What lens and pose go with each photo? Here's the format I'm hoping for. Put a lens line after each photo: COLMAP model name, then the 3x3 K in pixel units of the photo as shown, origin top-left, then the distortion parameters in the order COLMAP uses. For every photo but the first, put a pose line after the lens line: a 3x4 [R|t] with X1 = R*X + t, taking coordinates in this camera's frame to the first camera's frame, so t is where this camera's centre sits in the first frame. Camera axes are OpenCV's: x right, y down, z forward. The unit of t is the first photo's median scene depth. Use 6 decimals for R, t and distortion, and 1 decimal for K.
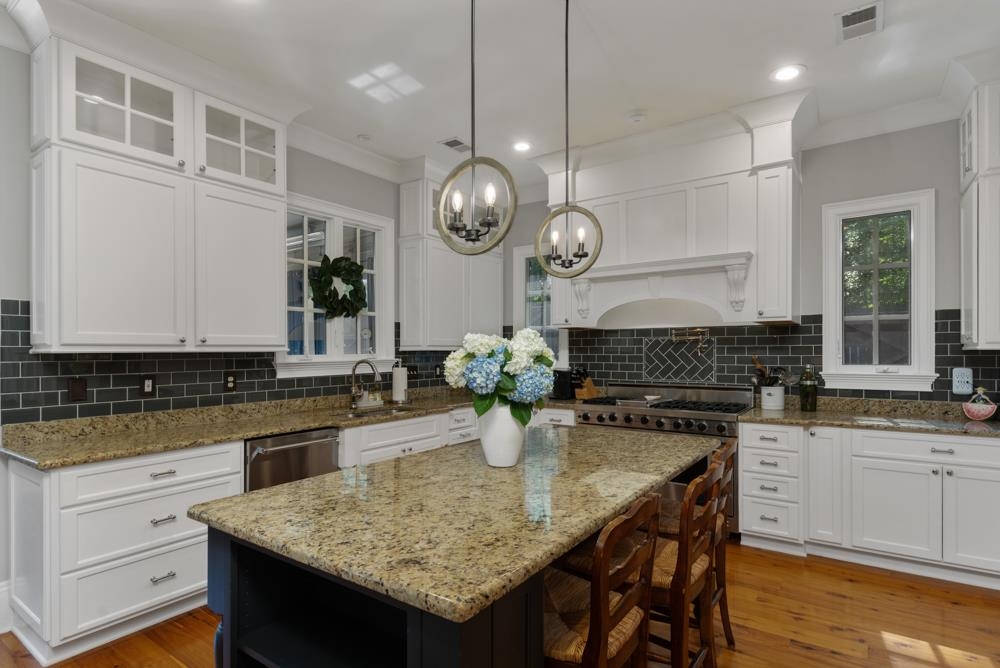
lens RADIAL K [[511.9, 0, 500.8], [0, 511.9, 343.5], [0, 0, 1]] dist [-0.002622, -0.002068]
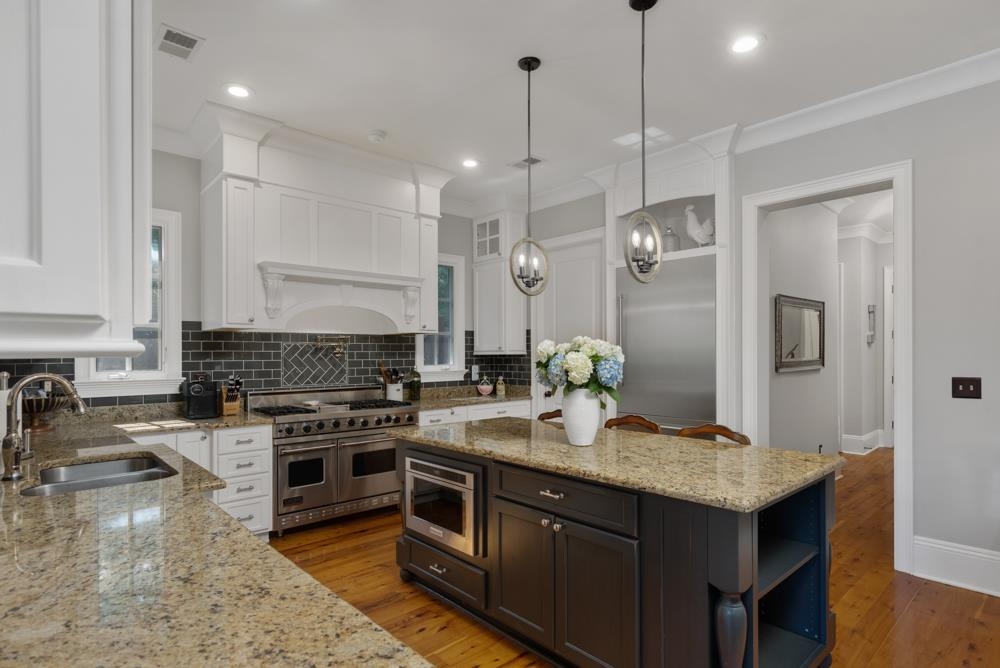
lens RADIAL K [[511.9, 0, 495.4], [0, 511.9, 351.2], [0, 0, 1]] dist [-0.002622, -0.002068]
pose [[0.232356, 0.006087, 0.972612, -0.660593], [-0.008073, 0.999958, -0.004330, 0.007152], [-0.972597, -0.006846, 0.232396, 0.474746]]
